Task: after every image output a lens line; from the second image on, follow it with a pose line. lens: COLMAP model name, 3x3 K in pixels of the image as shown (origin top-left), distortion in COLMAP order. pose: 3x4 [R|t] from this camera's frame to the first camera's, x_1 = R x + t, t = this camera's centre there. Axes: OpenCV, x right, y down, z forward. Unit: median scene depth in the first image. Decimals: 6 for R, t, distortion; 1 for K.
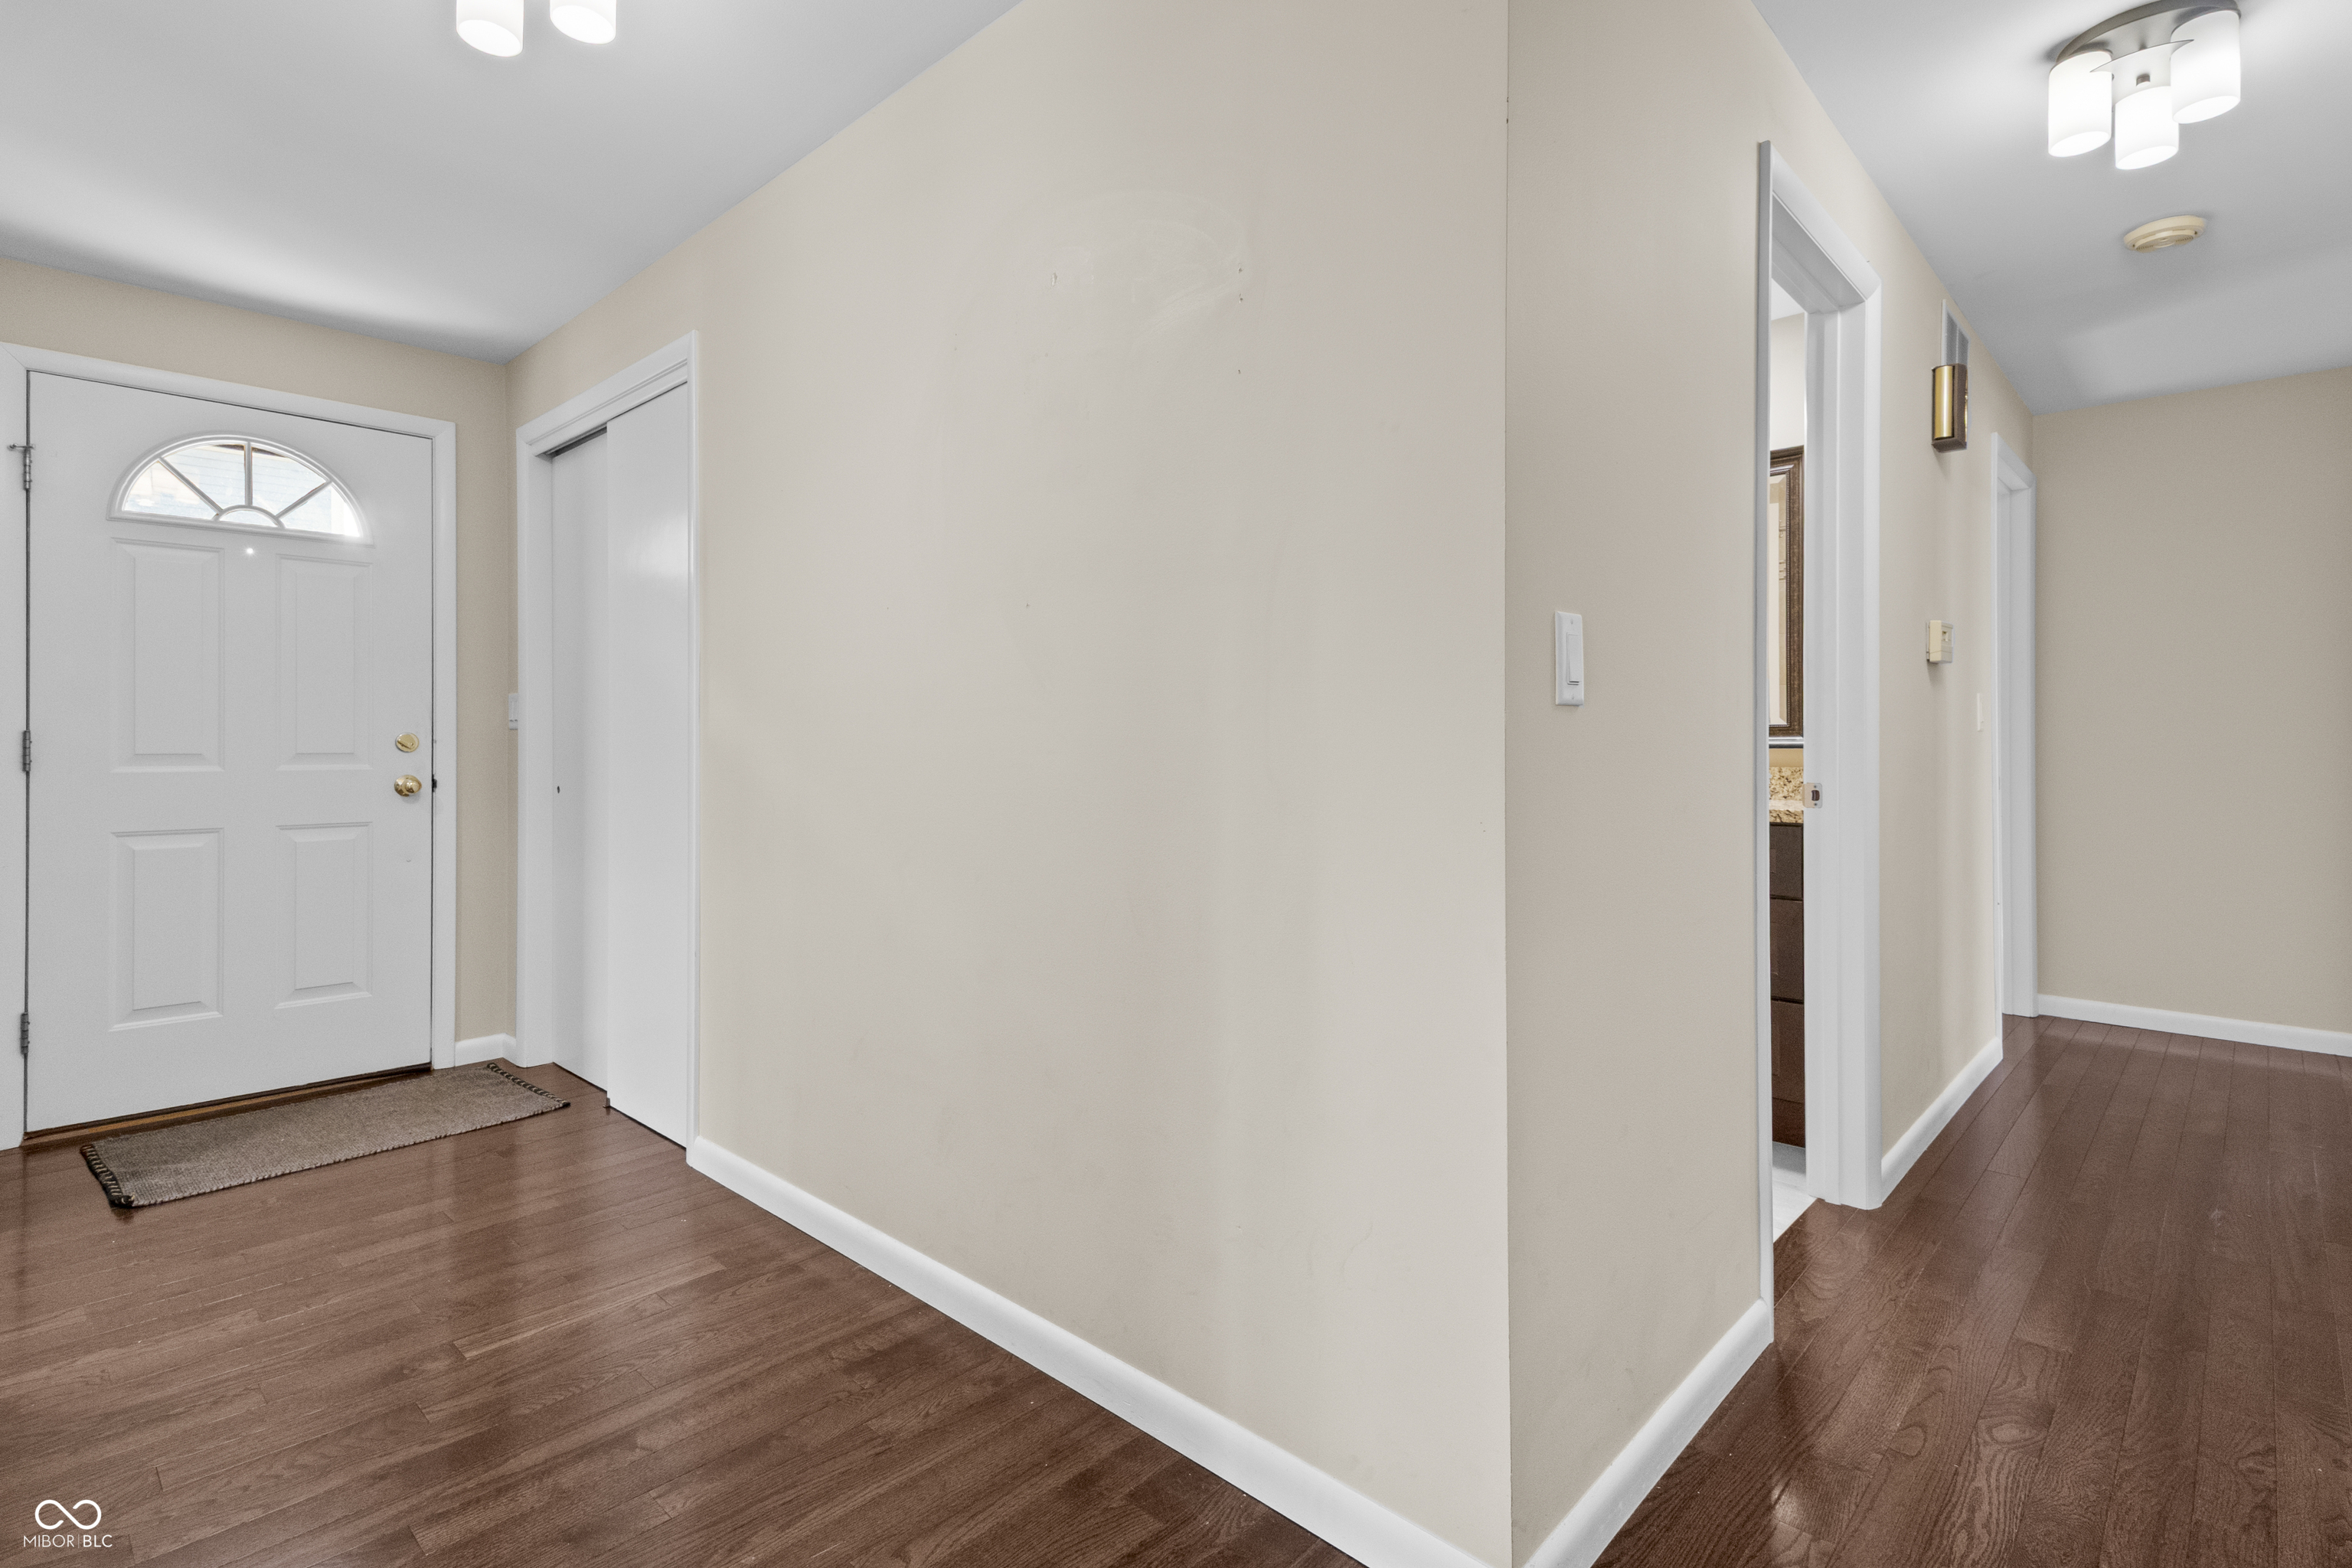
lens RADIAL K [[1135.9, 0, 1145.8], [0, 1135.9, 756.3], [0, 0, 1]] dist [-0.018806, 0.000094]
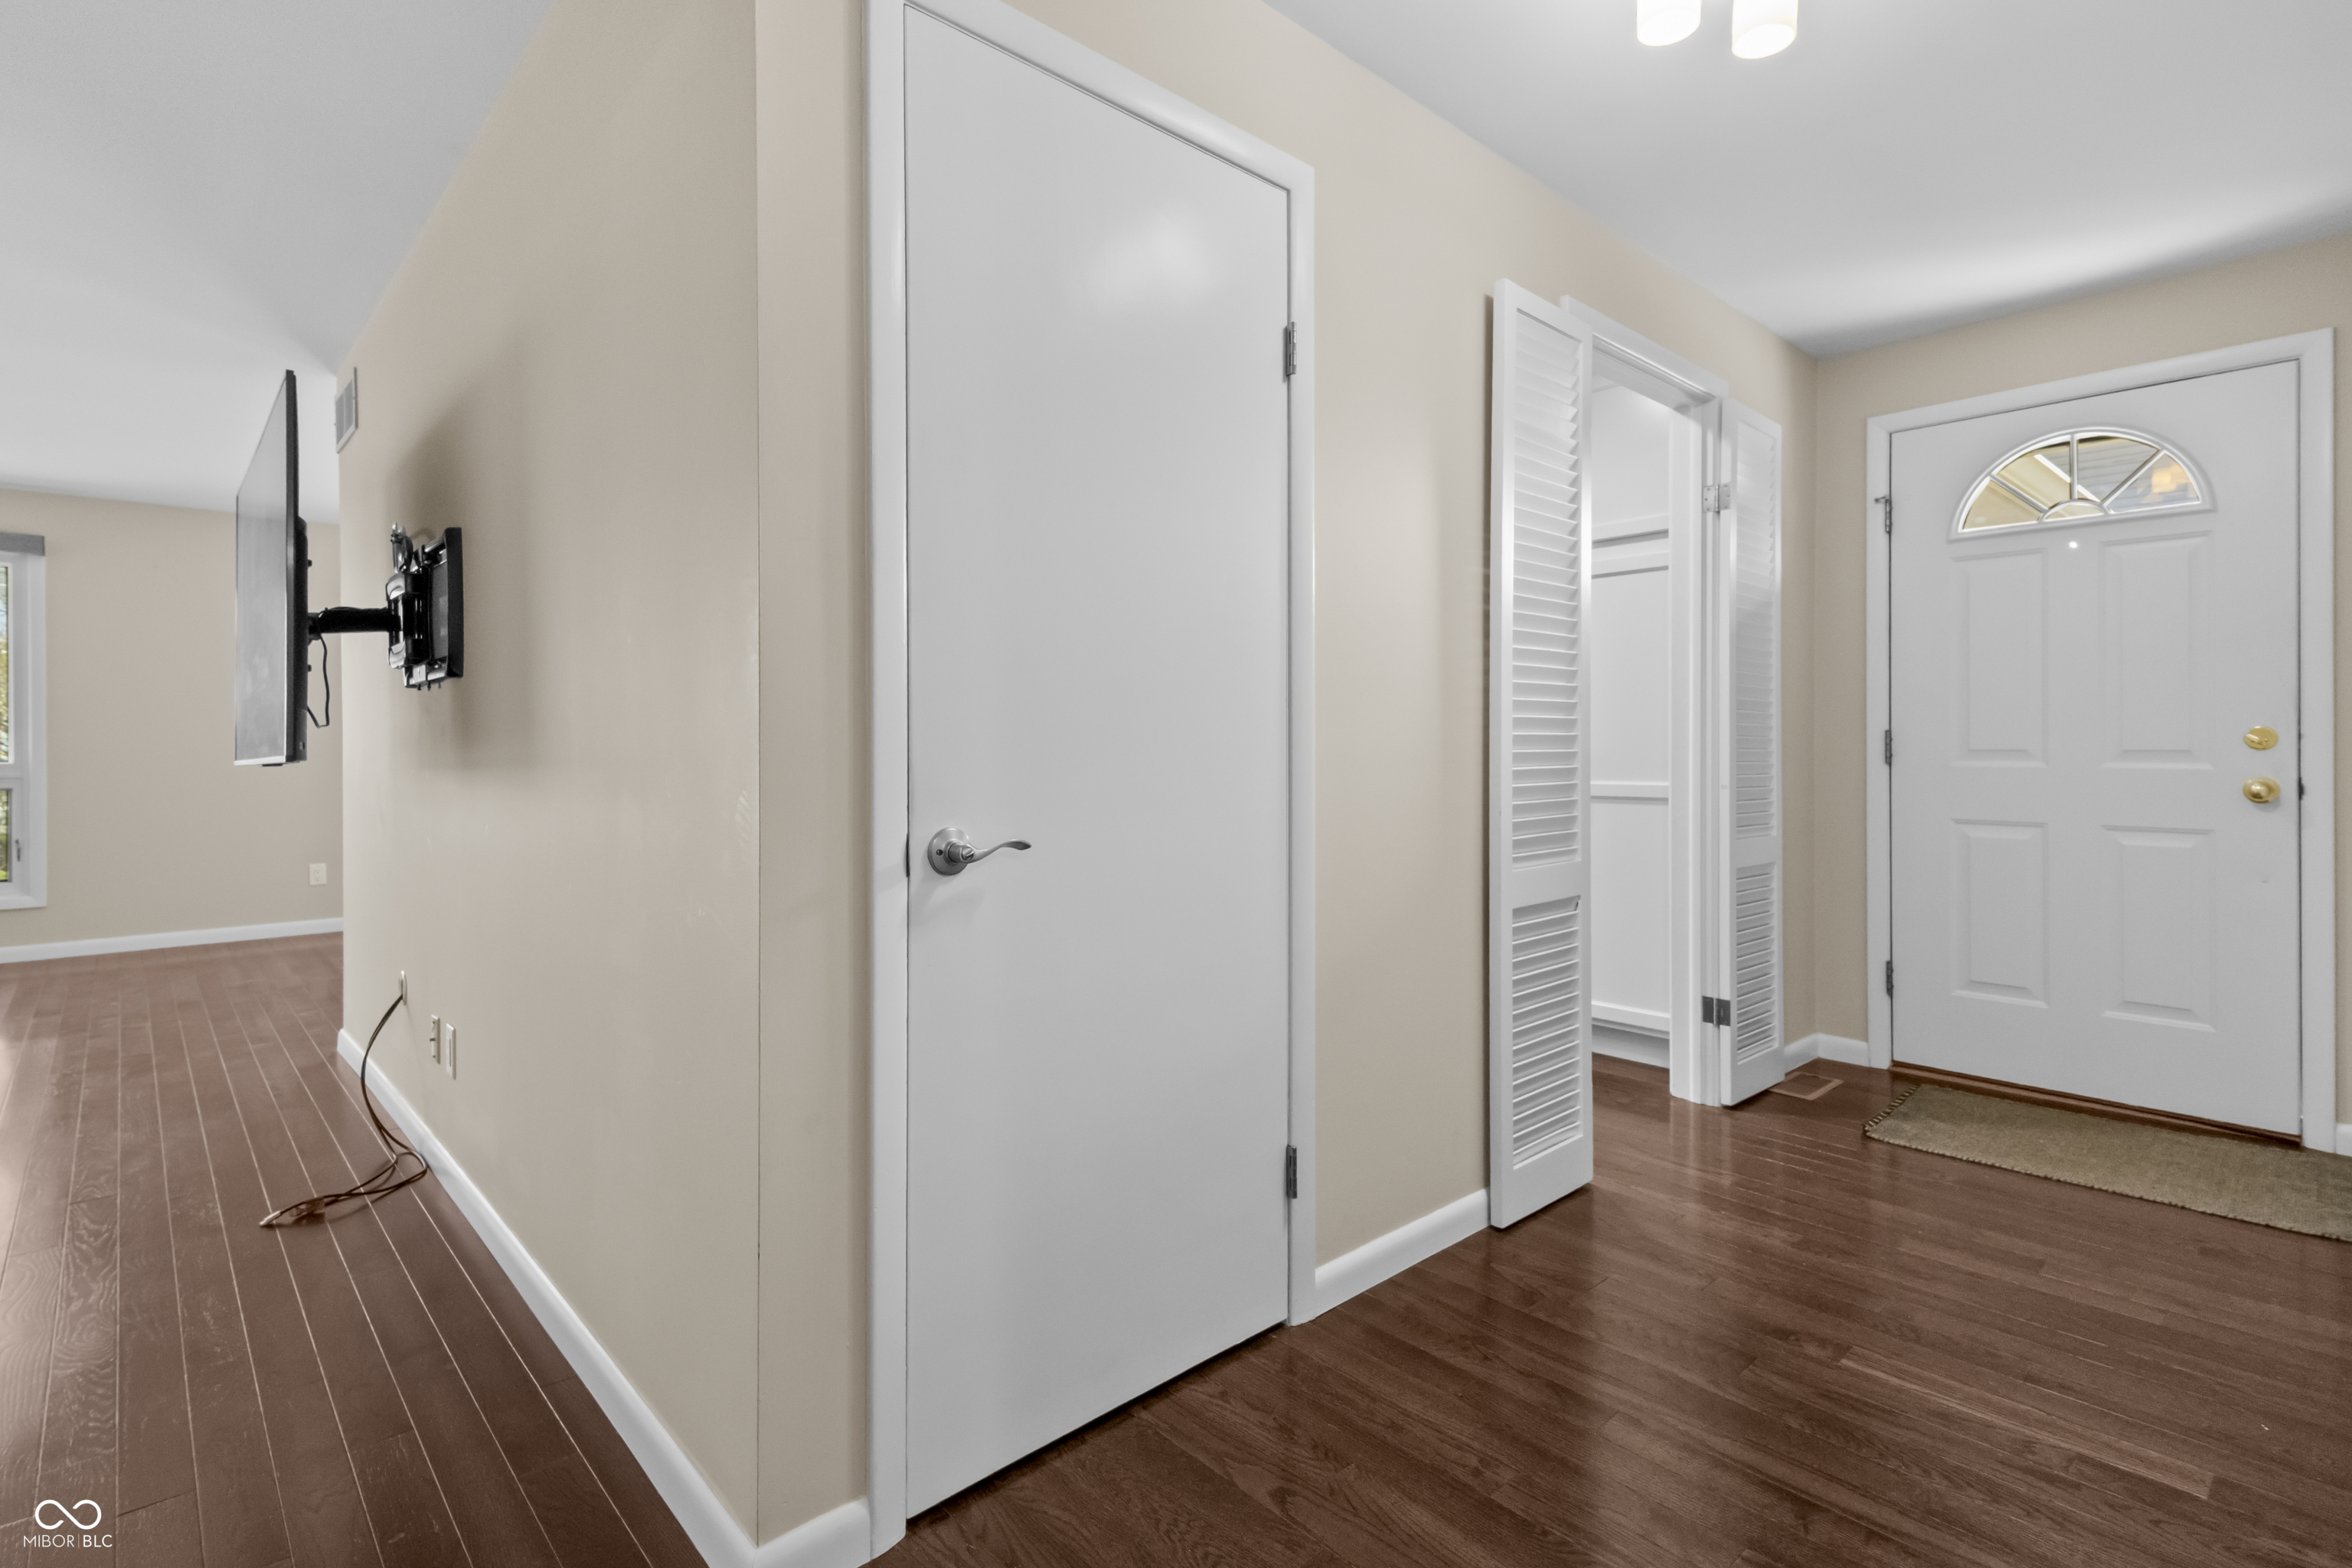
lens RADIAL K [[1137.5, 0, 1202.3], [0, 1137.5, 752.1], [0, 0, 1]] dist [-0.009676, 0.000379]
pose [[-0.101713, 0.006444, -0.994793, 0.299328], [-0.010513, 0.999916, 0.007552, -0.000099], [0.994758, 0.011227, -0.101637, 0.371692]]
